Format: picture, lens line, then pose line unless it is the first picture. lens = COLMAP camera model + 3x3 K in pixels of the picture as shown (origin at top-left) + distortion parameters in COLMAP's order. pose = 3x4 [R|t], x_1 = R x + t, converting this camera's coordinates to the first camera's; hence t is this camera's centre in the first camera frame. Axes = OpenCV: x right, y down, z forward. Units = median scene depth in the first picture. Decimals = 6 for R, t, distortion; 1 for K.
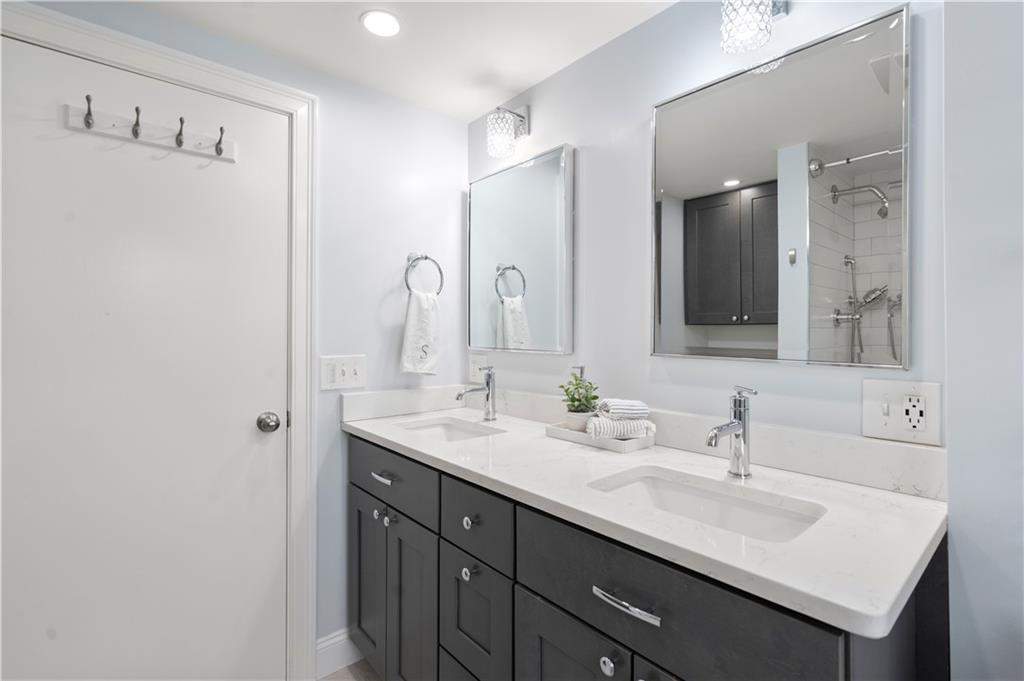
lens RADIAL K [[467.4, 0, 510.7], [0, 467.4, 332.9], [0, 0, 1]] dist [-0.008100, 0.001350]
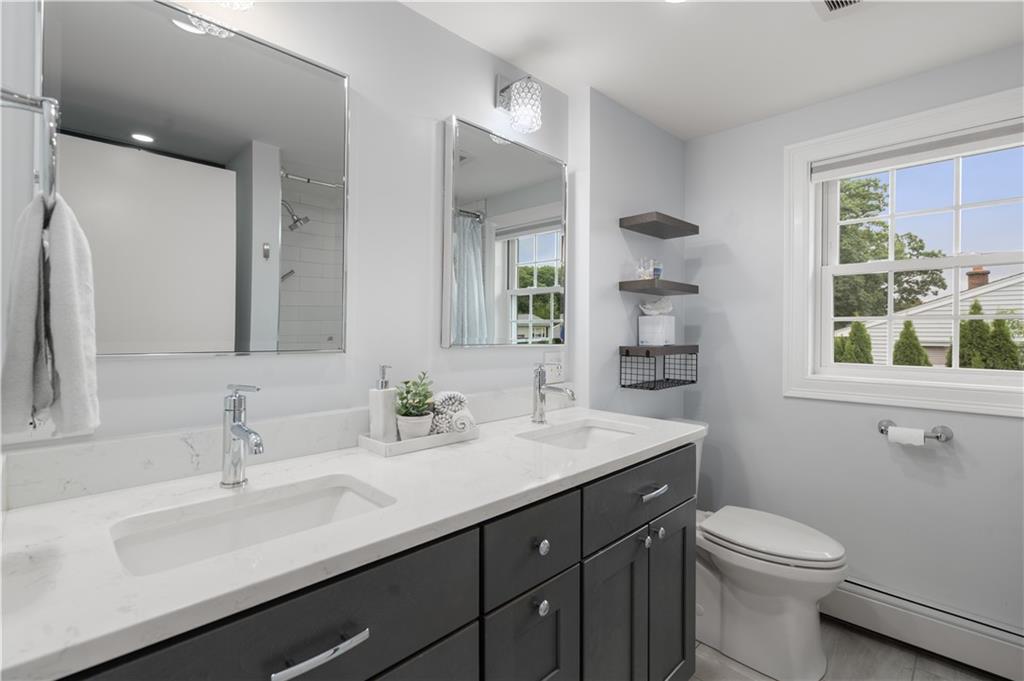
lens RADIAL K [[467.4, 0, 519.3], [0, 467.4, 313.7], [0, 0, 1]] dist [-0.008100, 0.001350]
pose [[-0.045232, 0.026428, 0.998627, -0.500221], [-0.000471, 0.999649, -0.026476, 0.000626], [-0.998976, -0.001668, -0.045203, 0.567070]]
